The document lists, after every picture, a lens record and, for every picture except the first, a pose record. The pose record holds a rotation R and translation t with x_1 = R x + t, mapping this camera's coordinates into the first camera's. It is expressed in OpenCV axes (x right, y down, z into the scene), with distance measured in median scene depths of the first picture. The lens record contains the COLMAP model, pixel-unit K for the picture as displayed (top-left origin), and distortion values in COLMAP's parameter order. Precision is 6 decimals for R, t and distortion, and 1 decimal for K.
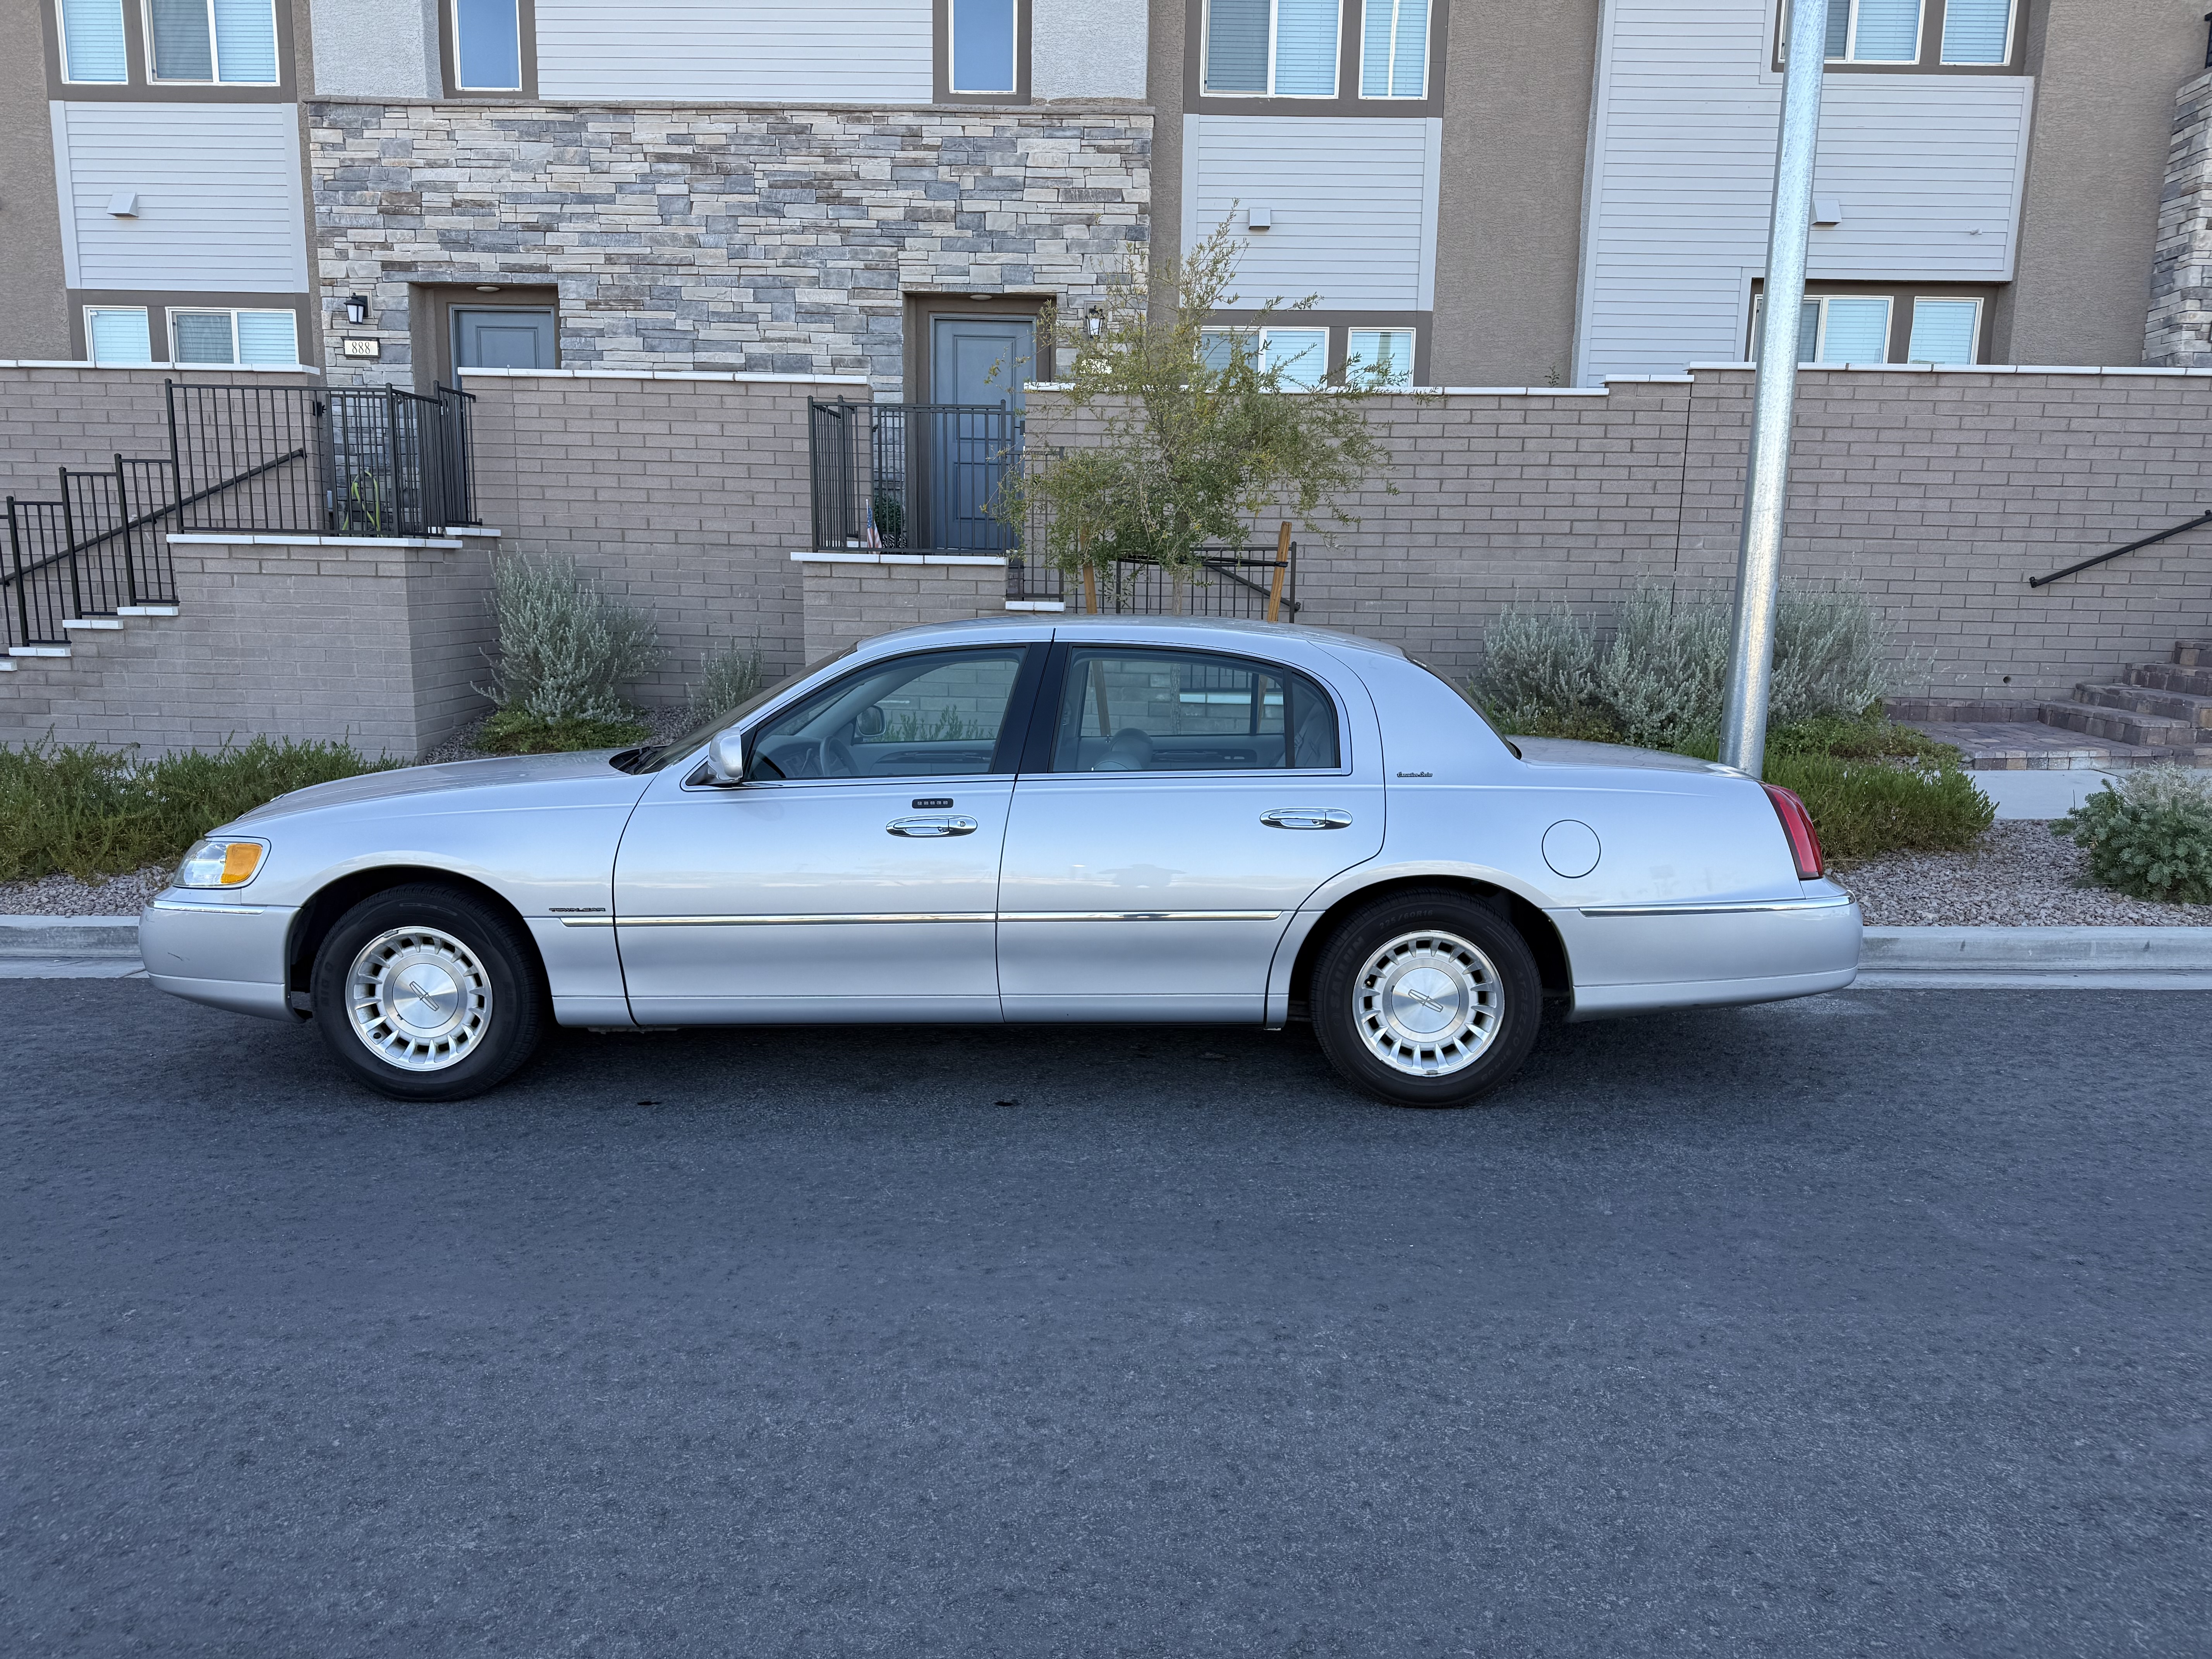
lens RADIAL K [[1494.2, 0, 1111.7], [0, 1494.2, 907.6], [0, 0, 1]] dist [0.004739, -0.009120]
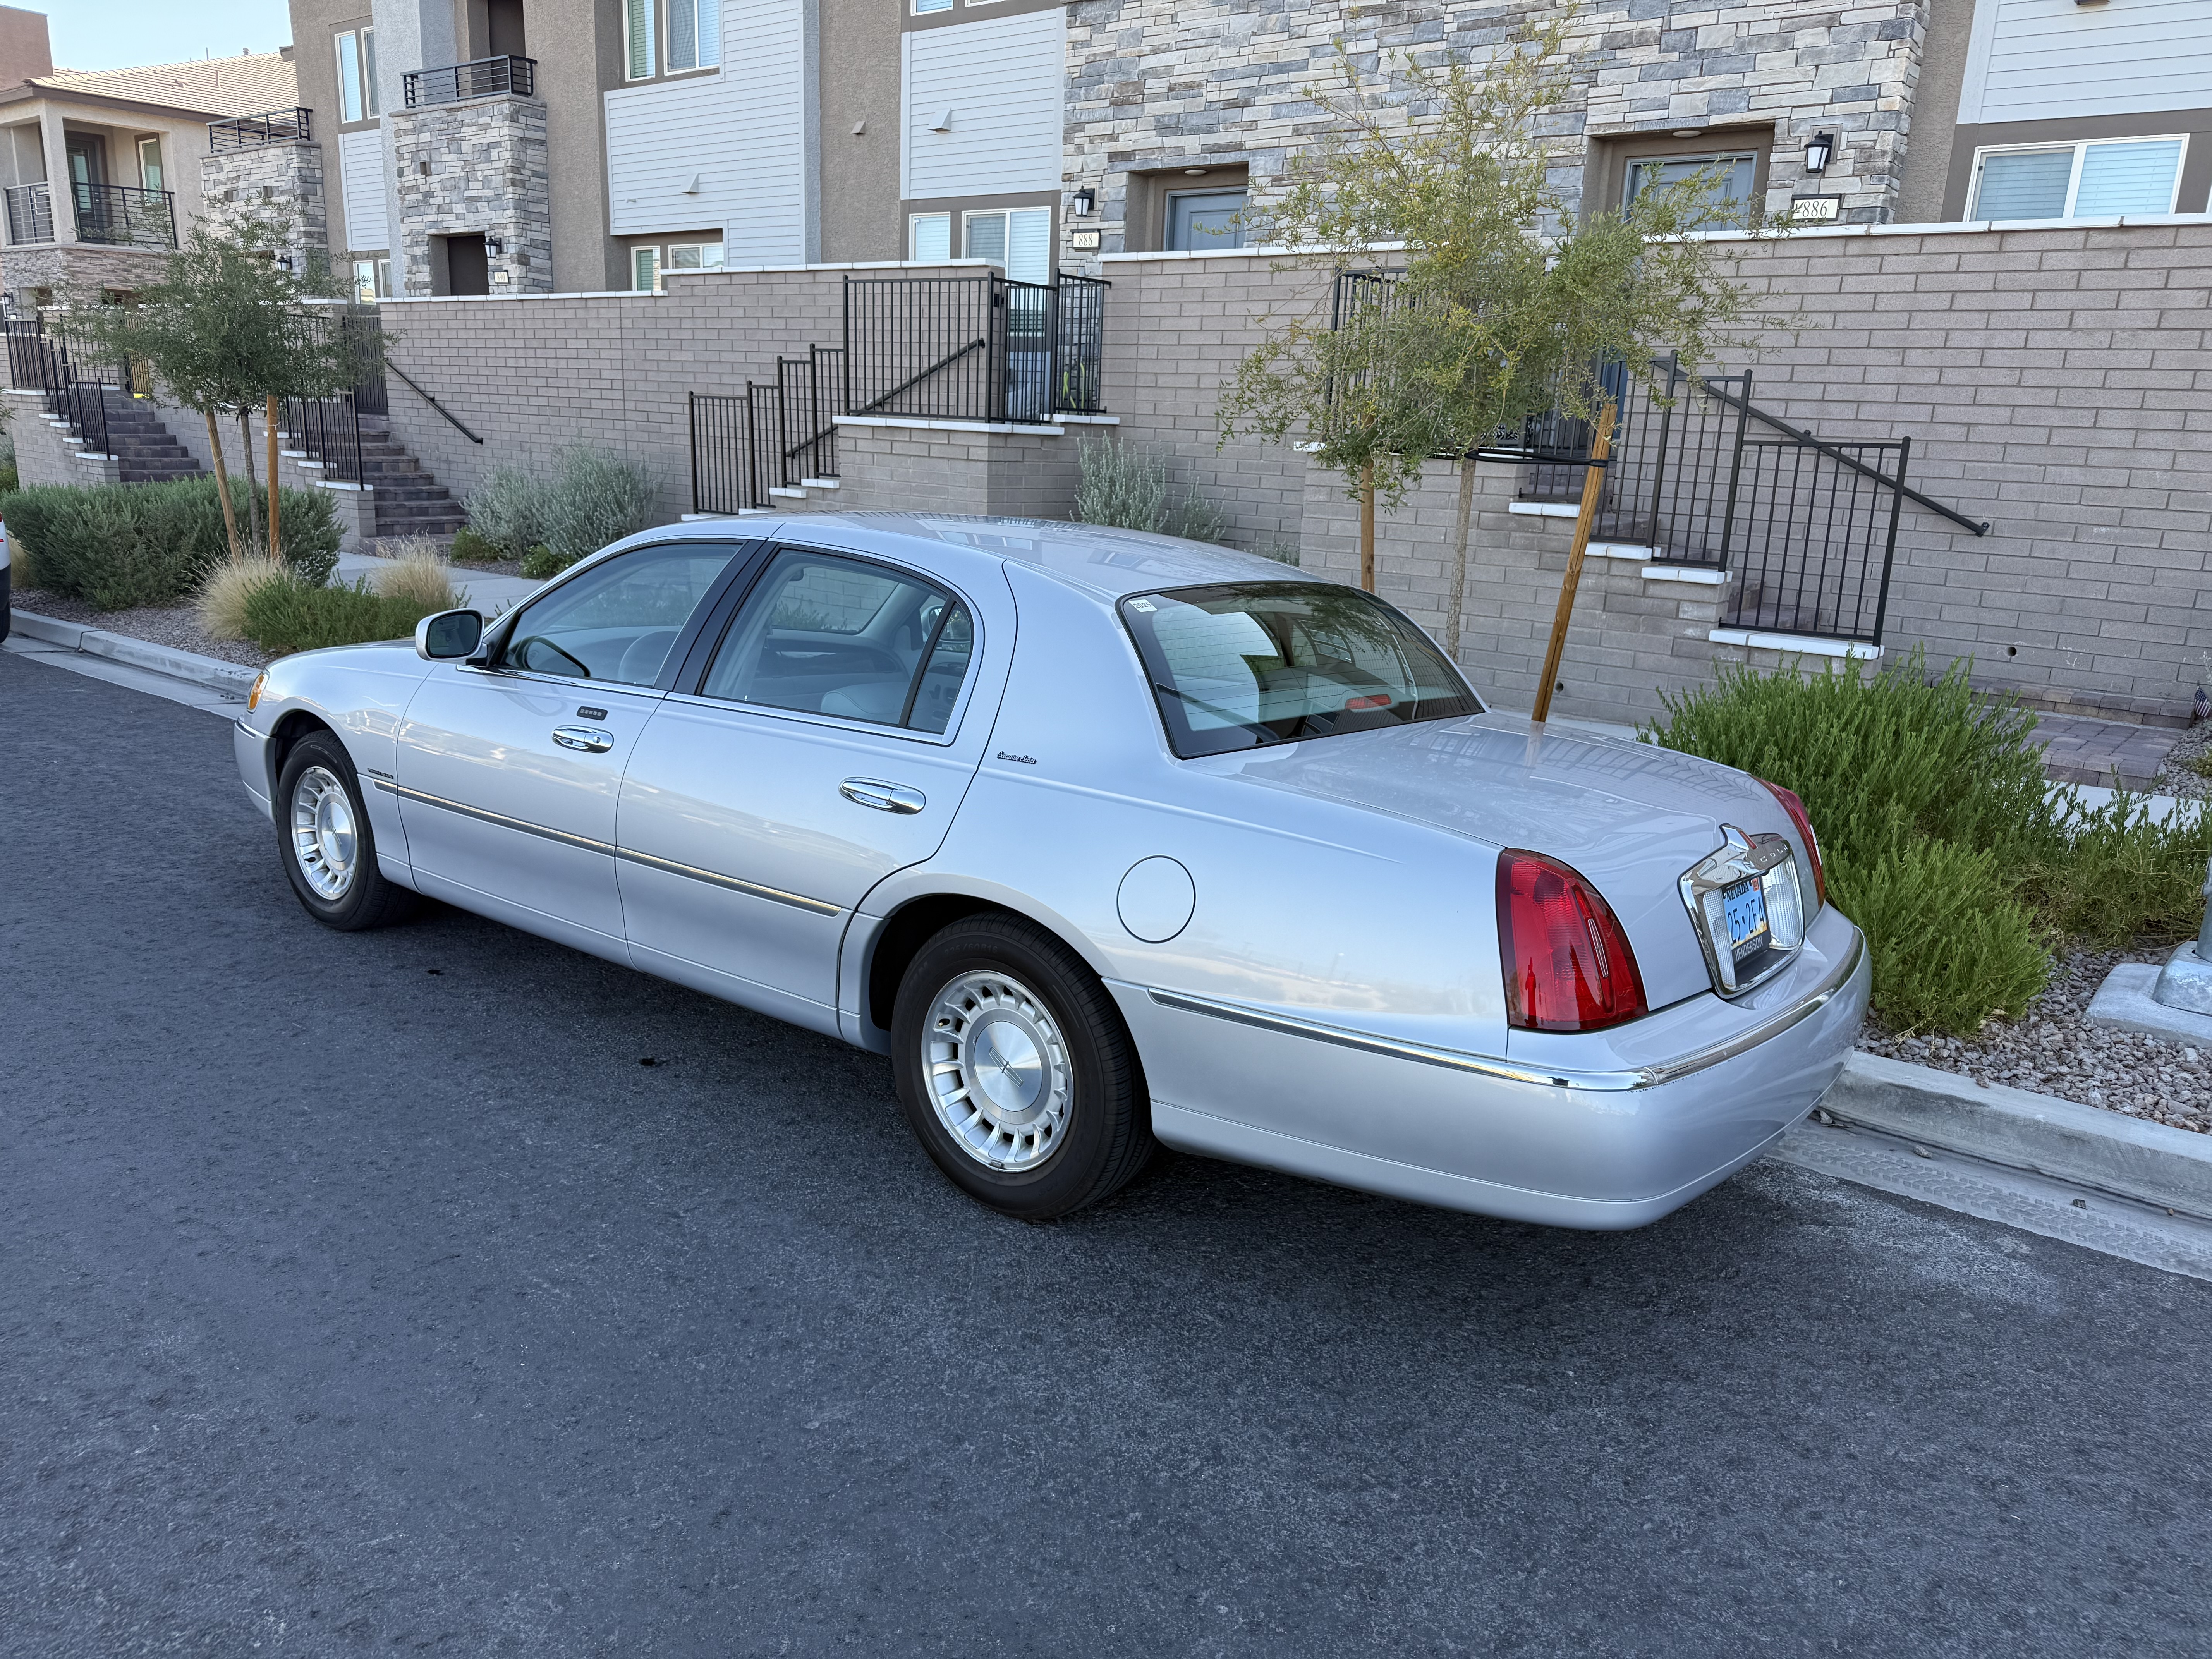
lens RADIAL K [[1596.4, 0, 1106.0], [0, 1596.4, 829.5], [0, 0, 1]] dist [0.051984, -0.070162]
pose [[0.789007, 0.166055, -0.591518, 0.245512], [-0.166418, 0.984553, 0.054410, -0.036354], [0.591416, 0.055510, 0.804454, 0.141814]]
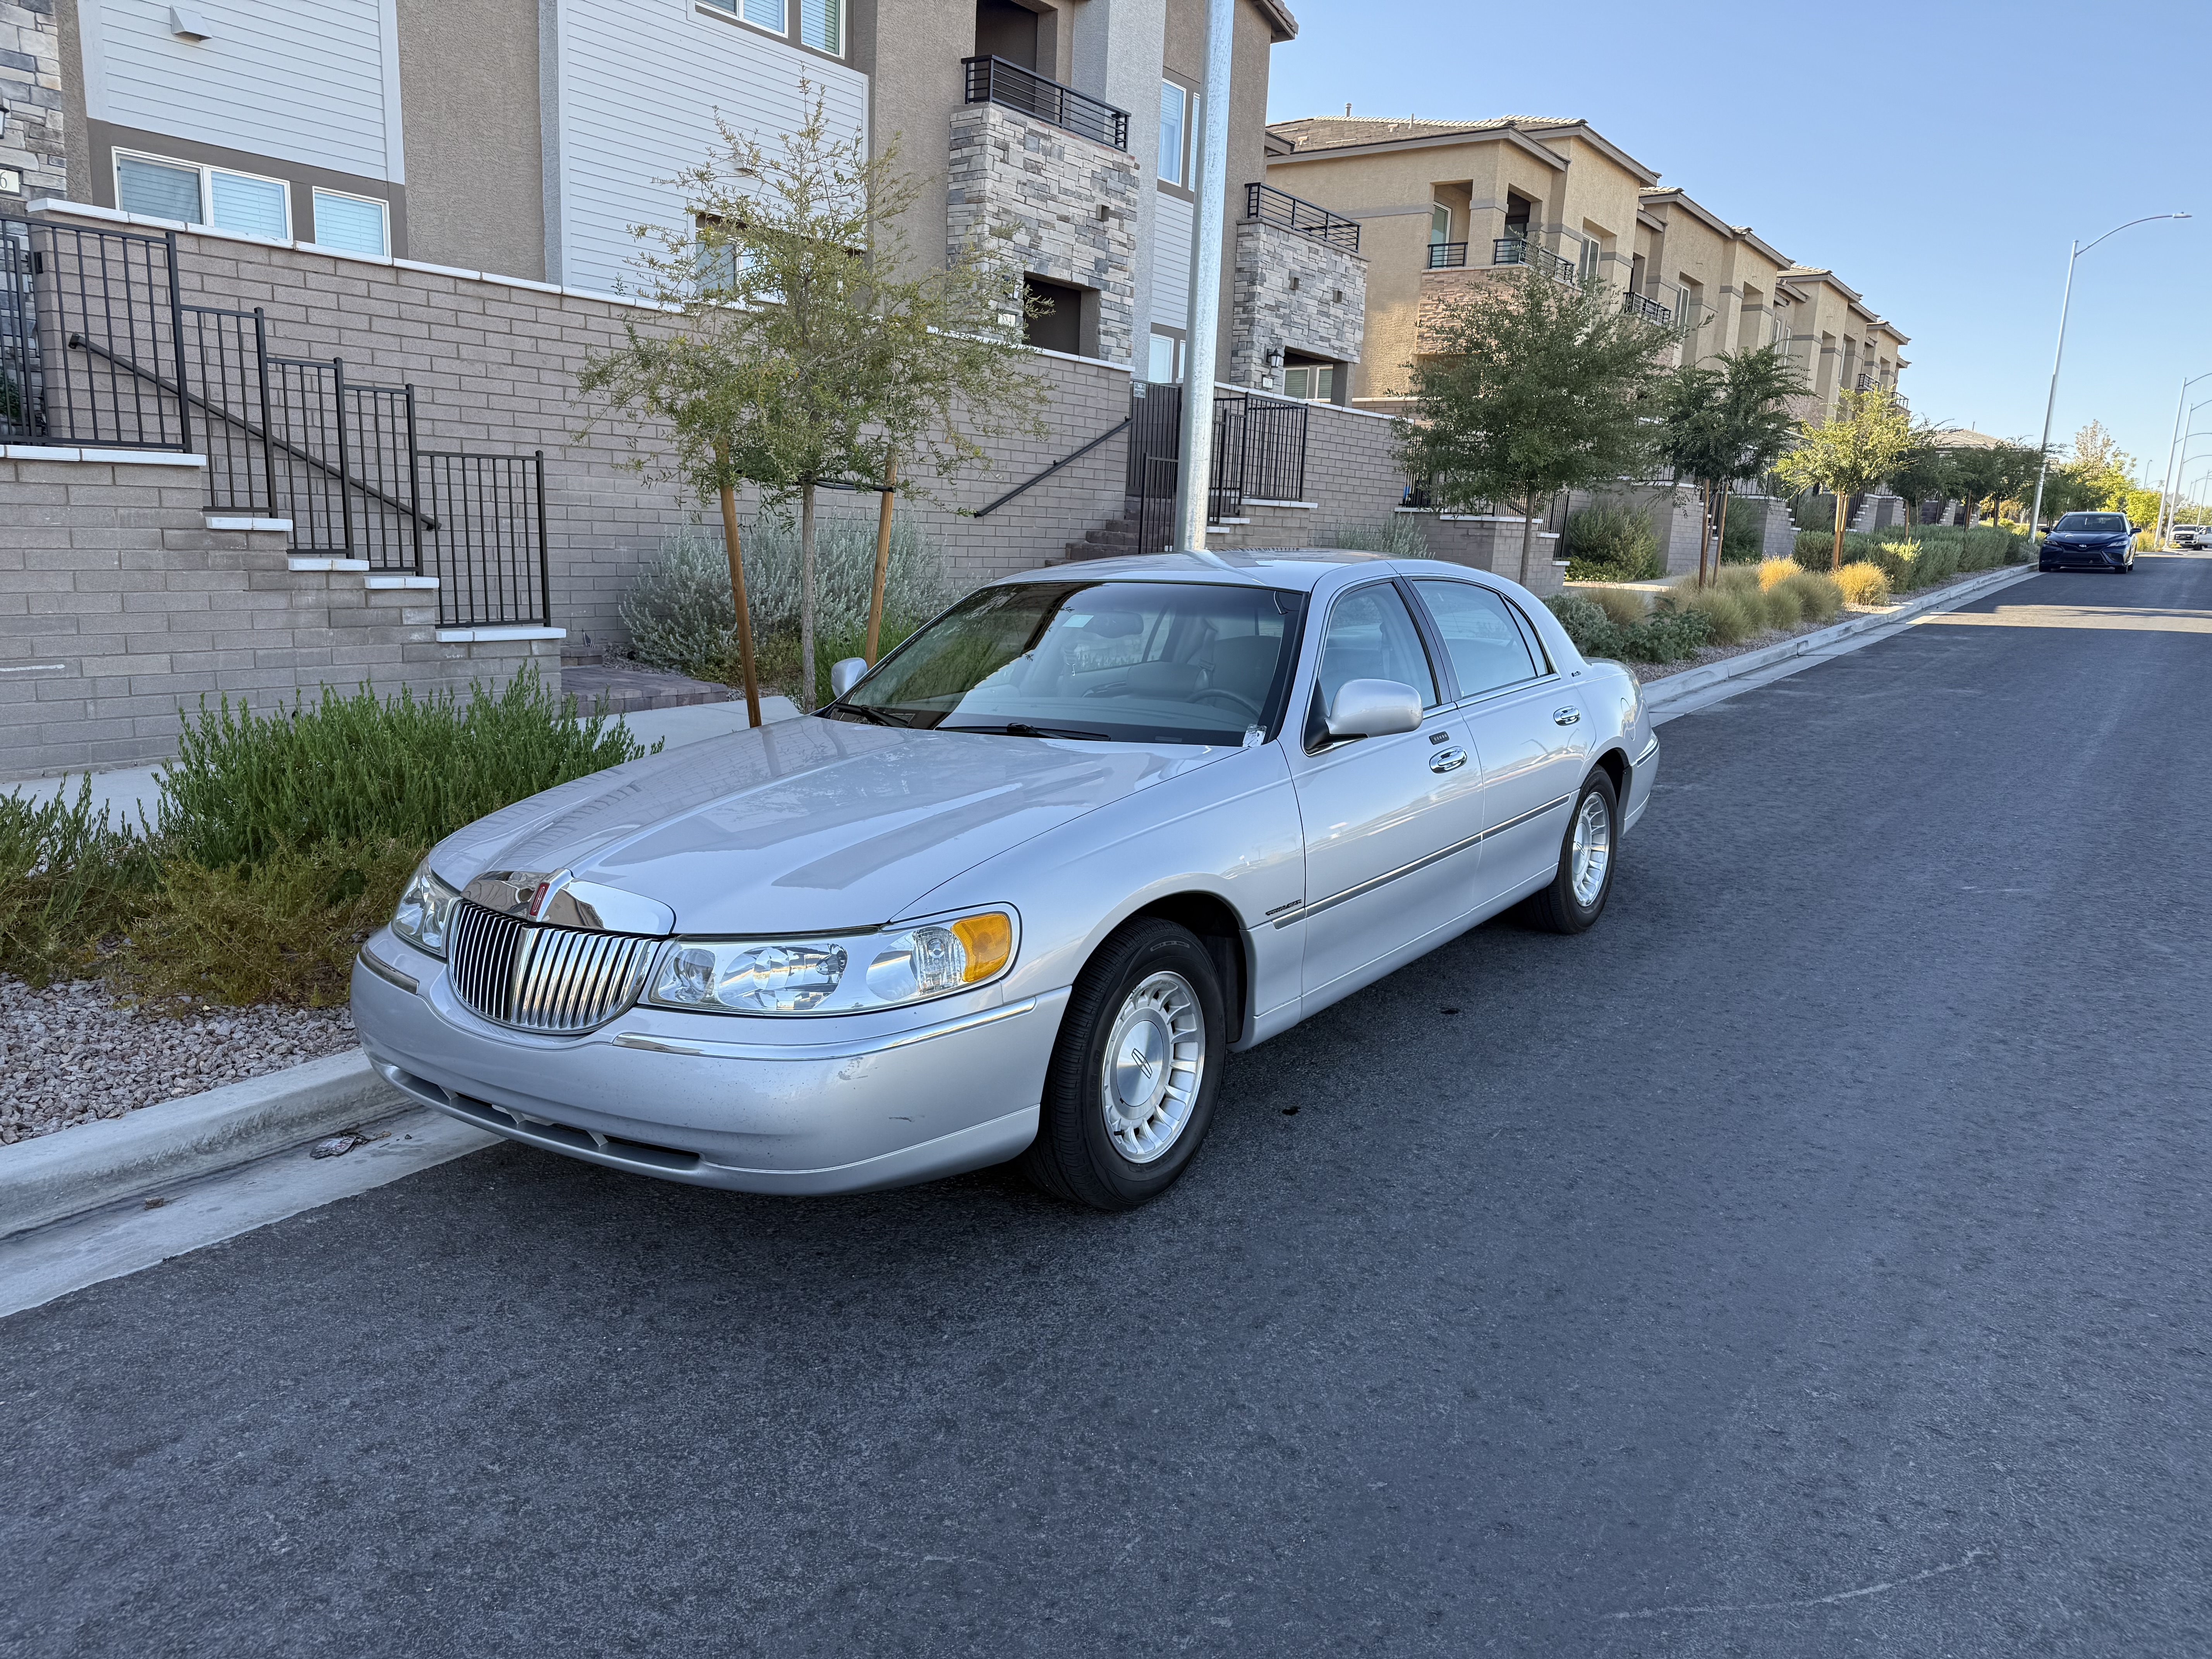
lens RADIAL K [[1598.0, 0, 1106.0], [0, 1598.0, 829.5], [0, 0, 1]] dist [0.037463, -0.032975]
pose [[0.539415, -0.155049, 0.827642, -0.395324], [0.167581, 0.983006, 0.074934, -0.042704], [-0.825196, 0.098277, 0.556231, 0.203297]]
